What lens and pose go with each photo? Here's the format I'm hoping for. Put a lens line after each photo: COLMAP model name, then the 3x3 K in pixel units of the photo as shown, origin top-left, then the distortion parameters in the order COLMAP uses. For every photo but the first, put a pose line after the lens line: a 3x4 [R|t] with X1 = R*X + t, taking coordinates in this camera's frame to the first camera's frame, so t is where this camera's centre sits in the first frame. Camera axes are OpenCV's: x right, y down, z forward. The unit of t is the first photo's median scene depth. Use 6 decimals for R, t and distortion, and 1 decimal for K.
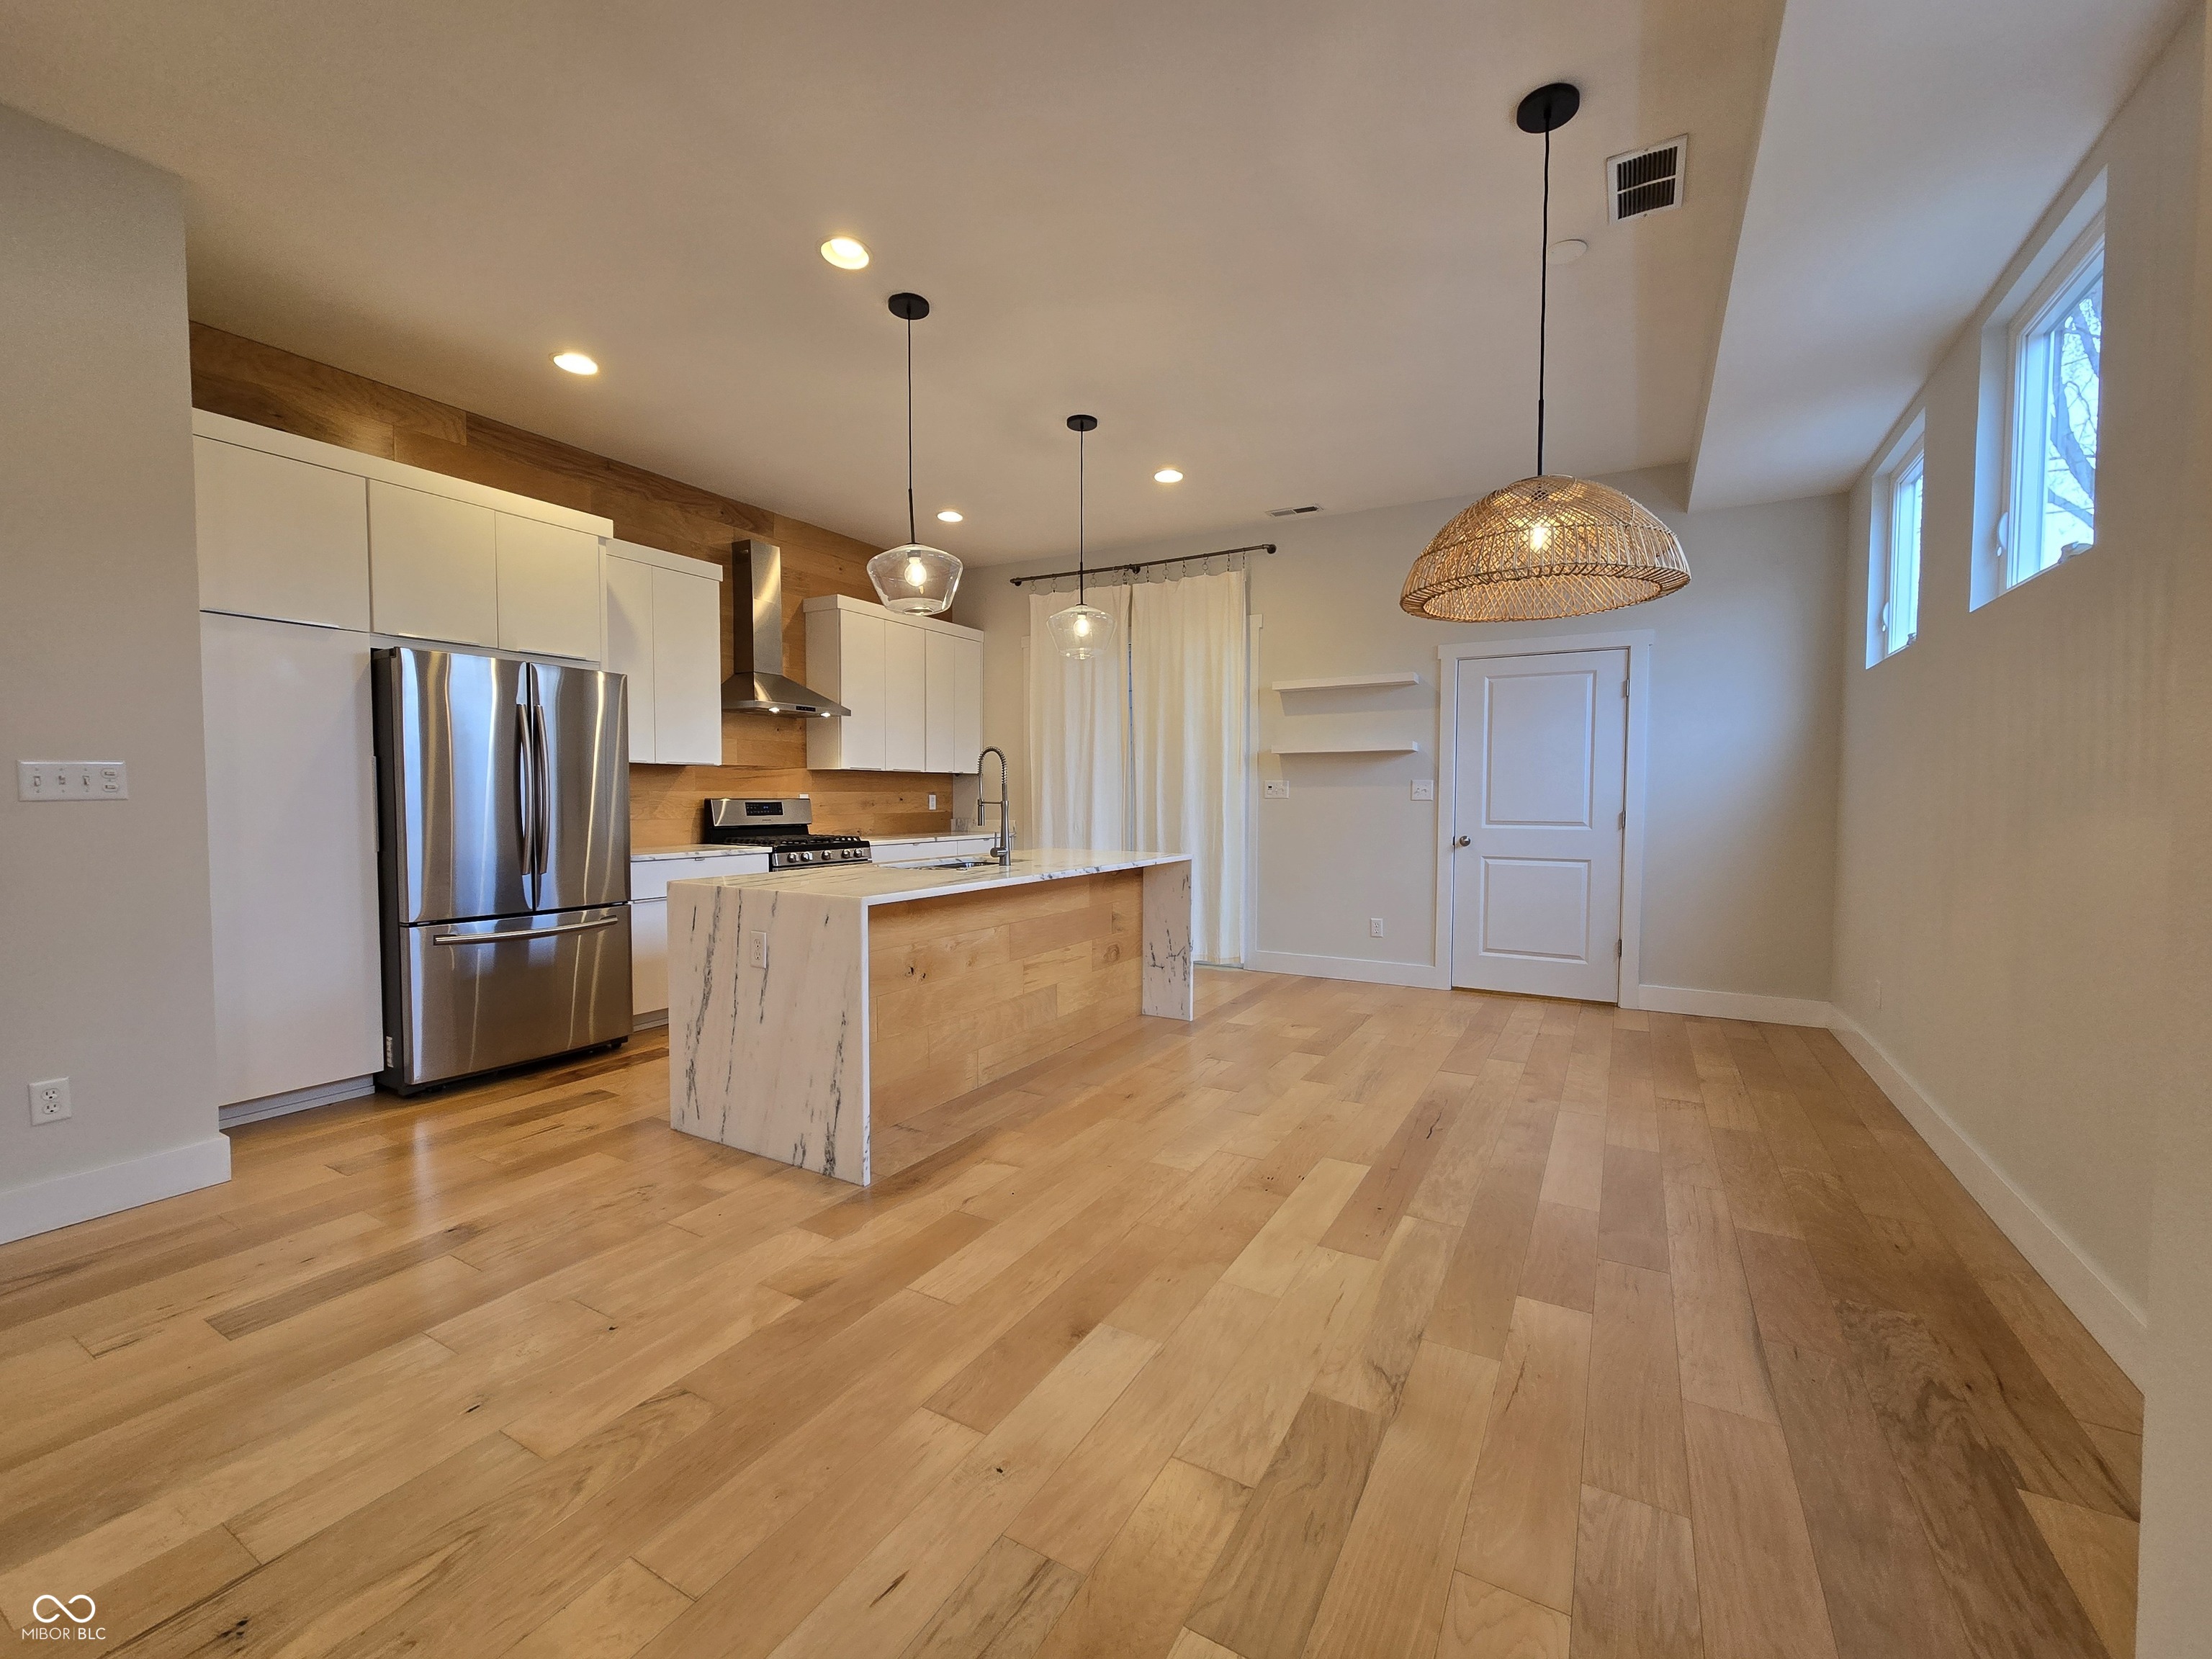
lens RADIAL K [[903.2, 0, 1123.8], [0, 903.2, 832.4], [0, 0, 1]] dist [-0.009765, 0.001799]
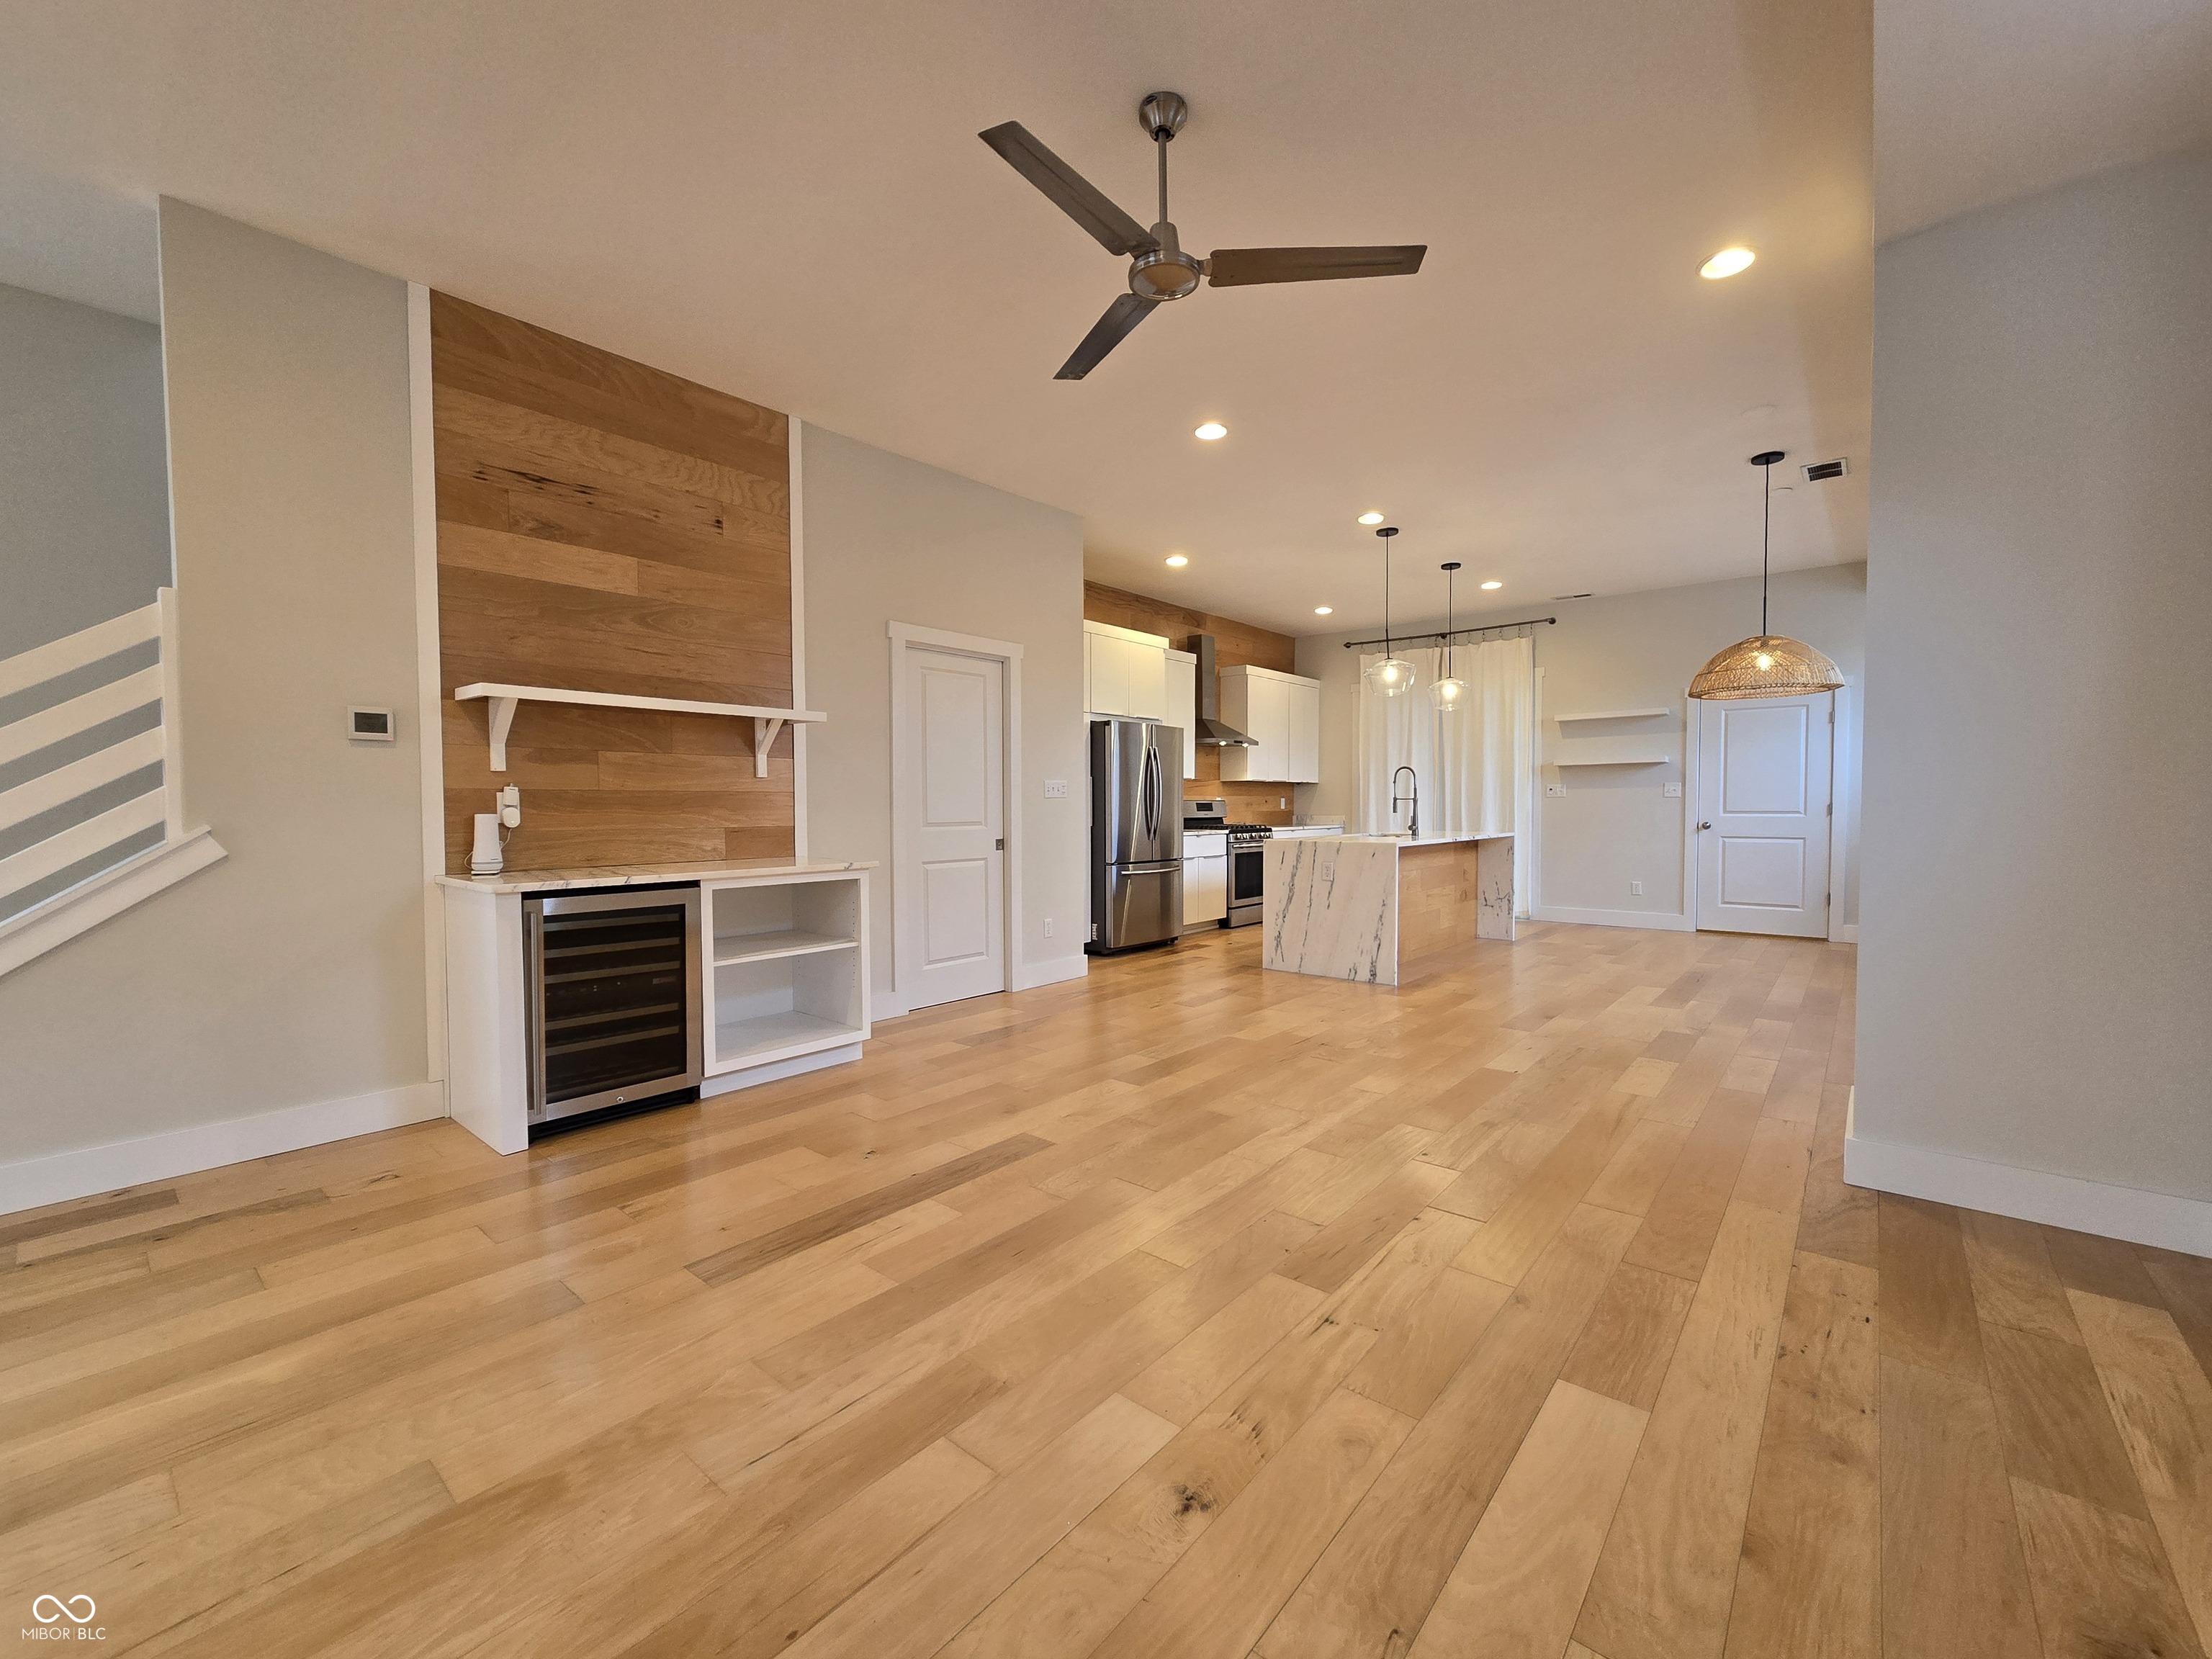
lens RADIAL K [[903.2, 0, 1113.4], [0, 903.2, 832.5], [0, 0, 1]] dist [-0.009765, 0.001799]
pose [[0.981130, -0.002173, -0.193339, -0.303421], [0.000185, 0.999947, -0.010301, 0.040365], [0.193351, 0.010071, 0.981078, -0.655004]]
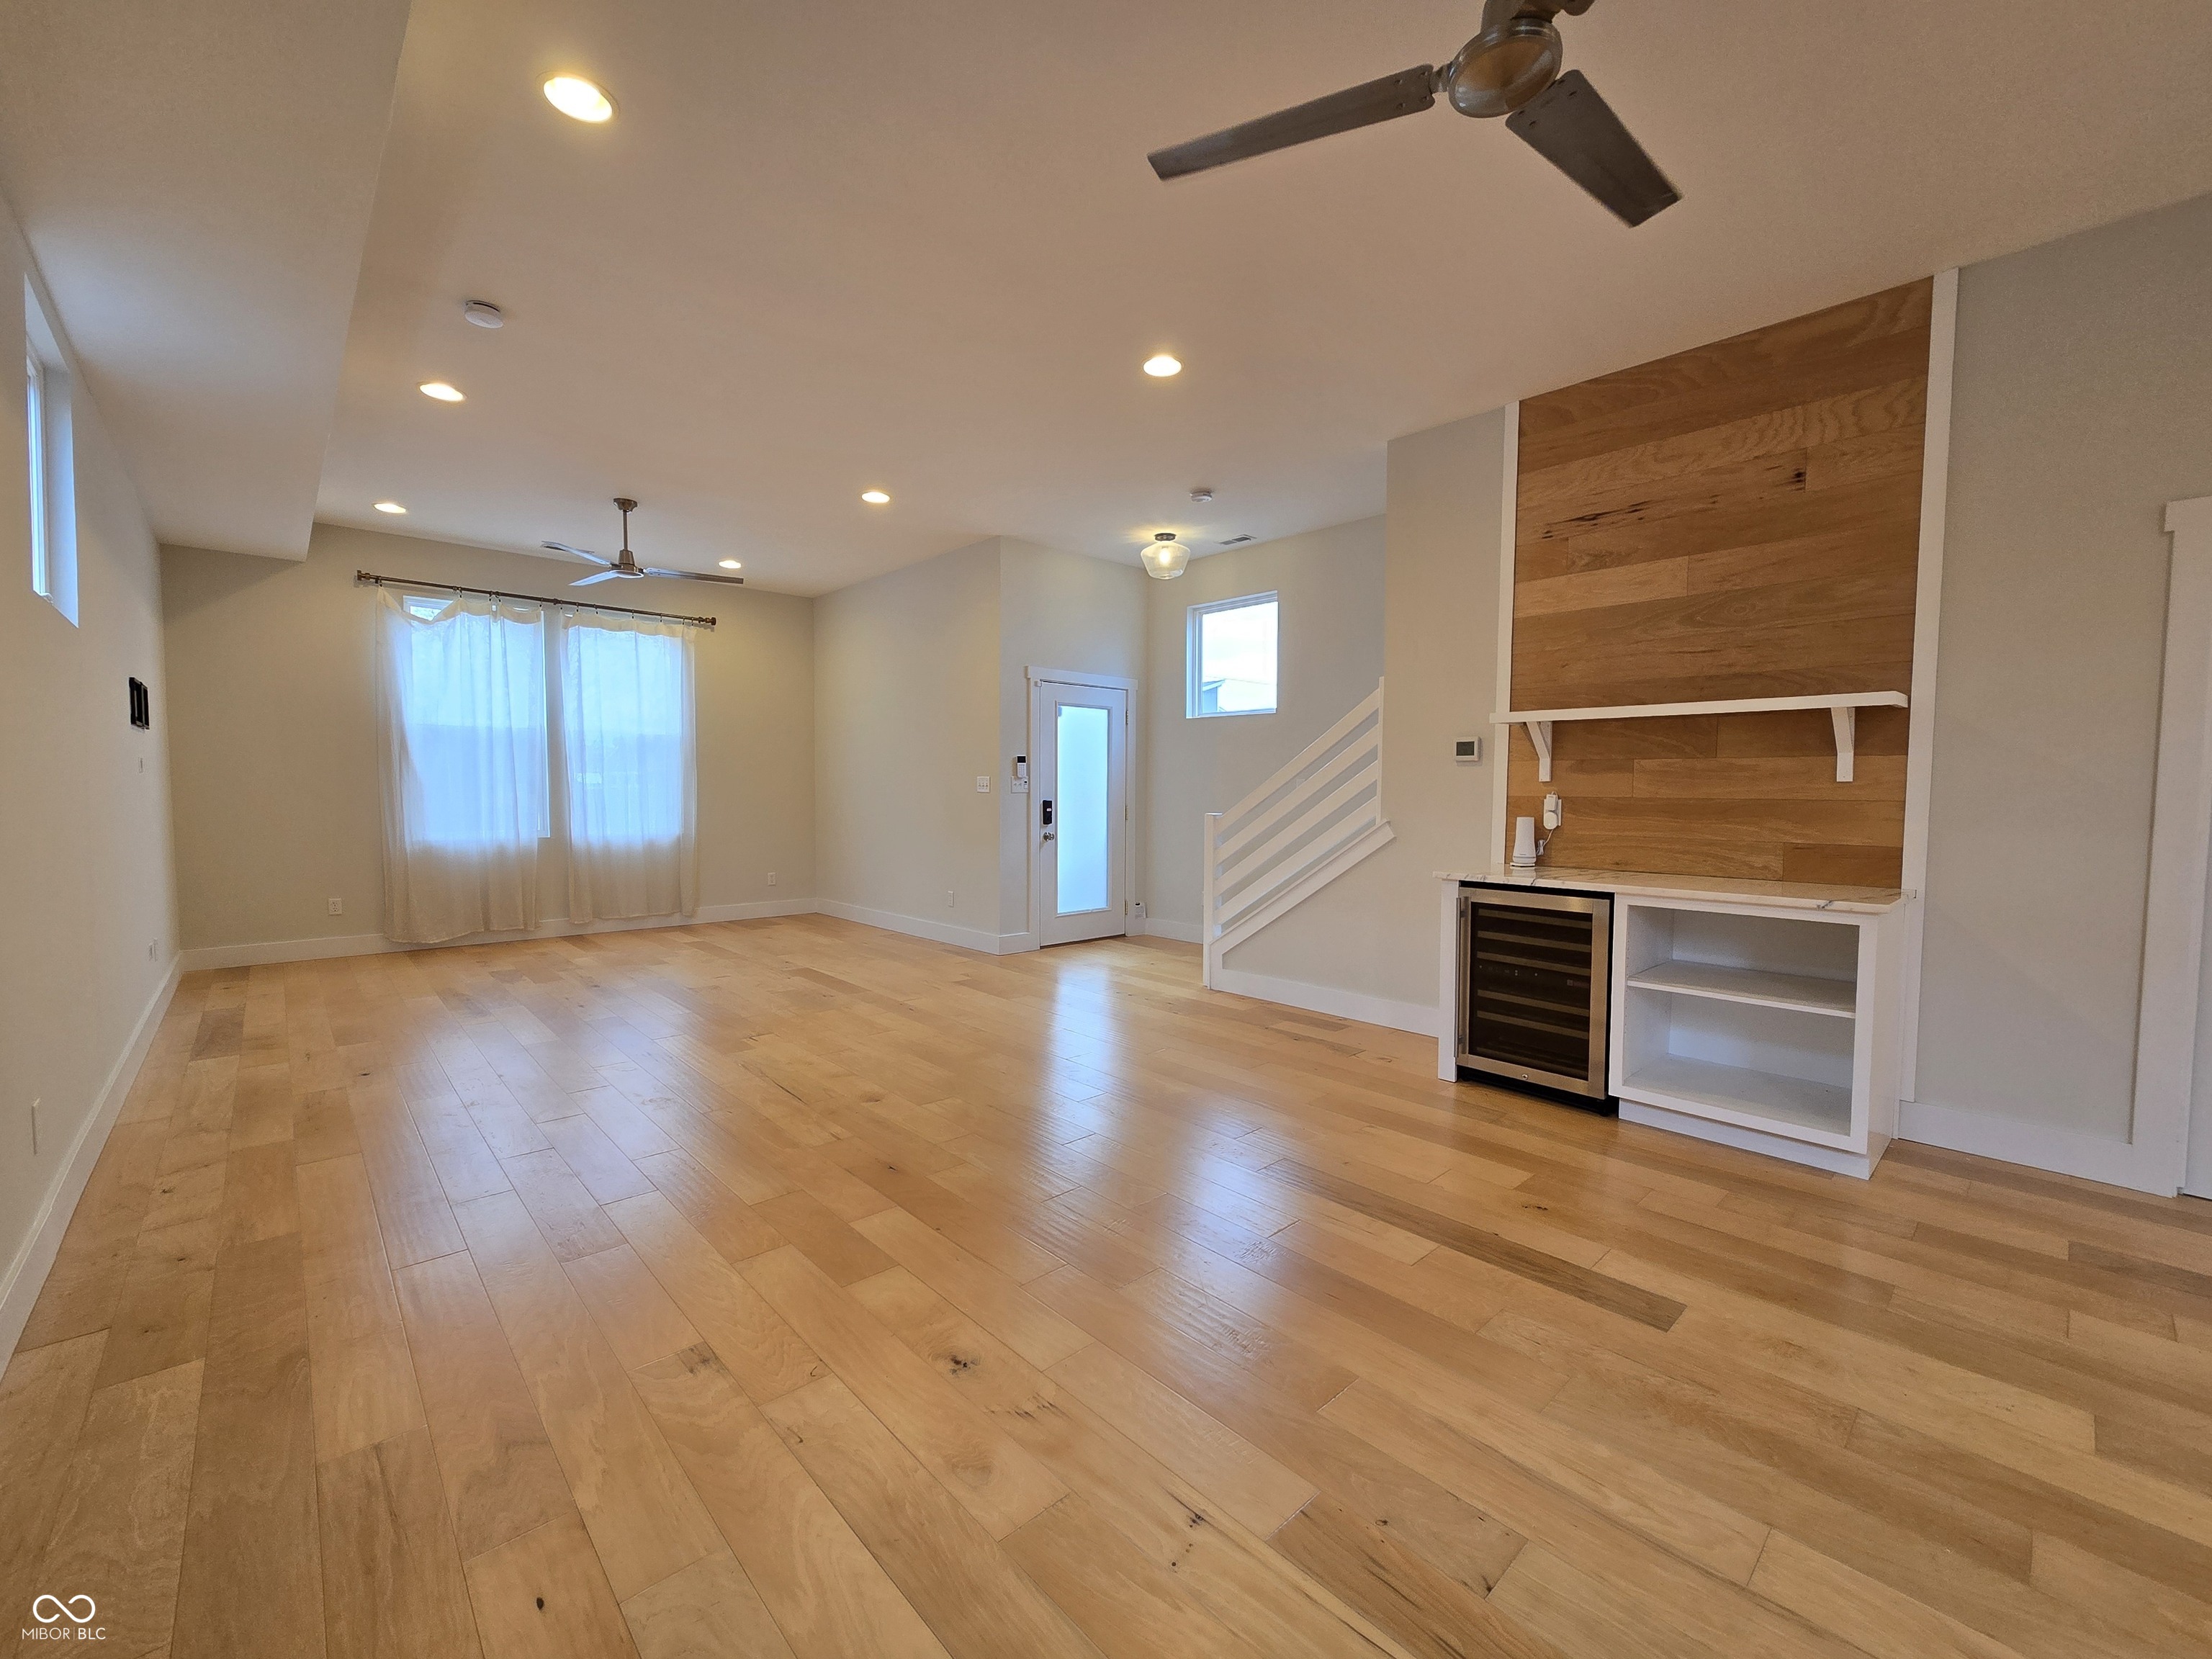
lens RADIAL K [[903.2, 0, 1114.7], [0, 903.2, 833.5], [0, 0, 1]] dist [-0.009765, 0.001799]
pose [[-0.313936, 0.042755, -0.948481, 0.016158], [-0.045113, 0.997186, 0.059882, 0.000630], [0.948372, 0.061588, -0.311123, -0.167799]]
